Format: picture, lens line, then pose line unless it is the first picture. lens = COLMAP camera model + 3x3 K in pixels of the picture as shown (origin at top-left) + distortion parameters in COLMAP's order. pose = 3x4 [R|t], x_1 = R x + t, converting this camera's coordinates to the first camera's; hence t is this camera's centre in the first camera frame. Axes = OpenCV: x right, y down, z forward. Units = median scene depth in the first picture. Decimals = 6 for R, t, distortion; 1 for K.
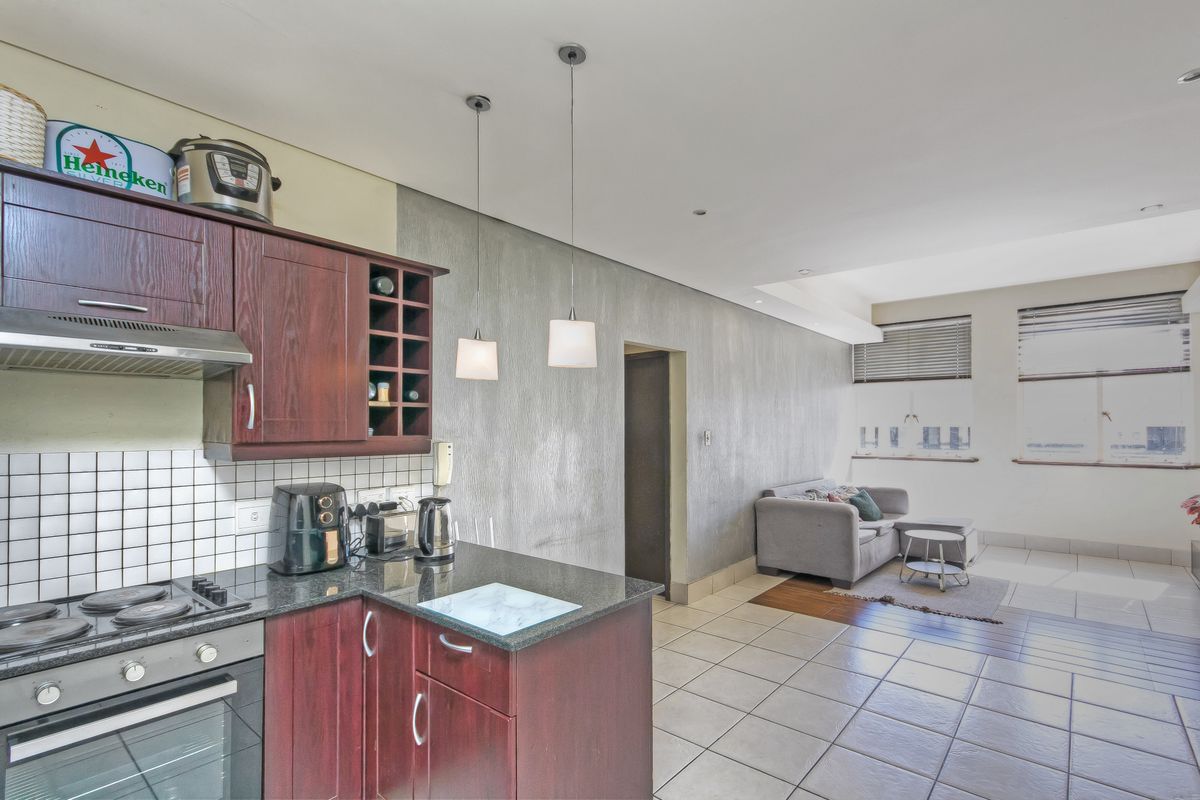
lens RADIAL K [[574.2, 0, 602.6], [0, 574.2, 409.6], [0, 0, 1]] dist [-0.002242, -0.001278]
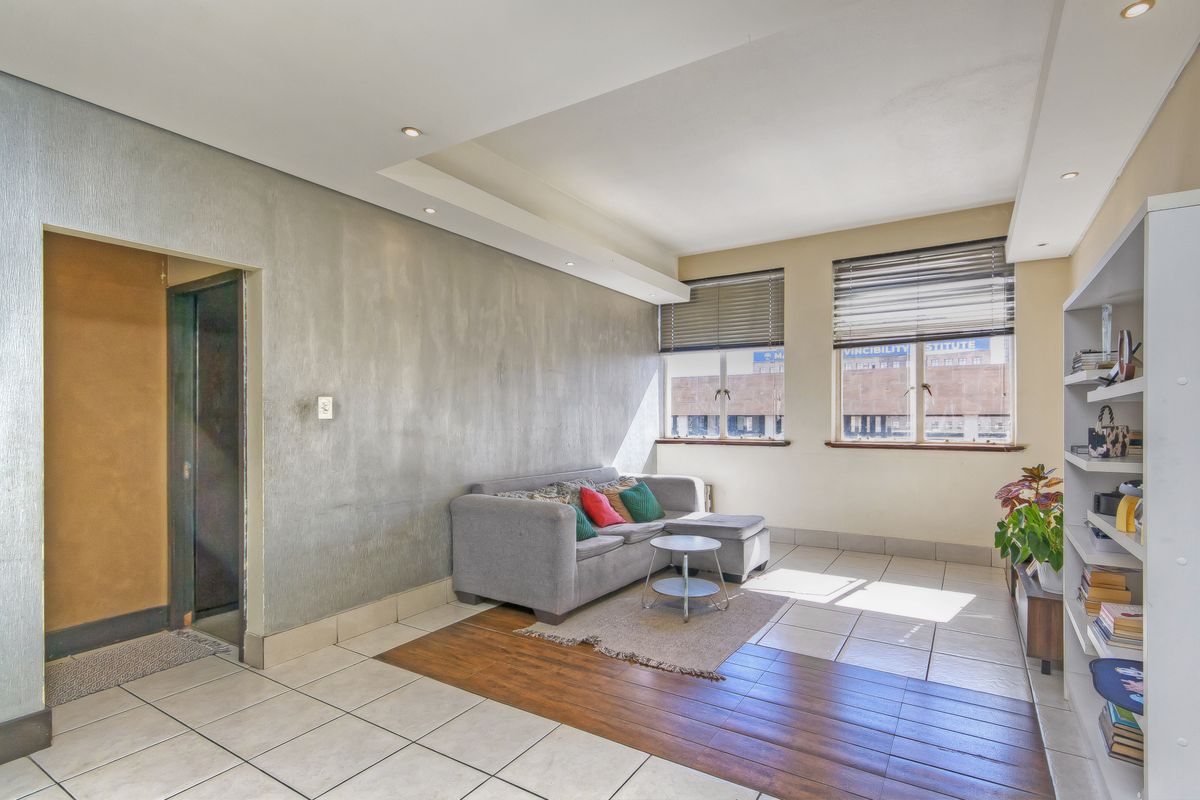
lens RADIAL K [[574.2, 0, 598.9], [0, 574.2, 405.9], [0, 0, 1]] dist [-0.002242, -0.001278]
pose [[0.992506, 0.001150, 0.122189, 0.324935], [-0.002152, 0.999965, 0.008072, 0.032475], [-0.122175, -0.008274, 0.992474, 0.244503]]
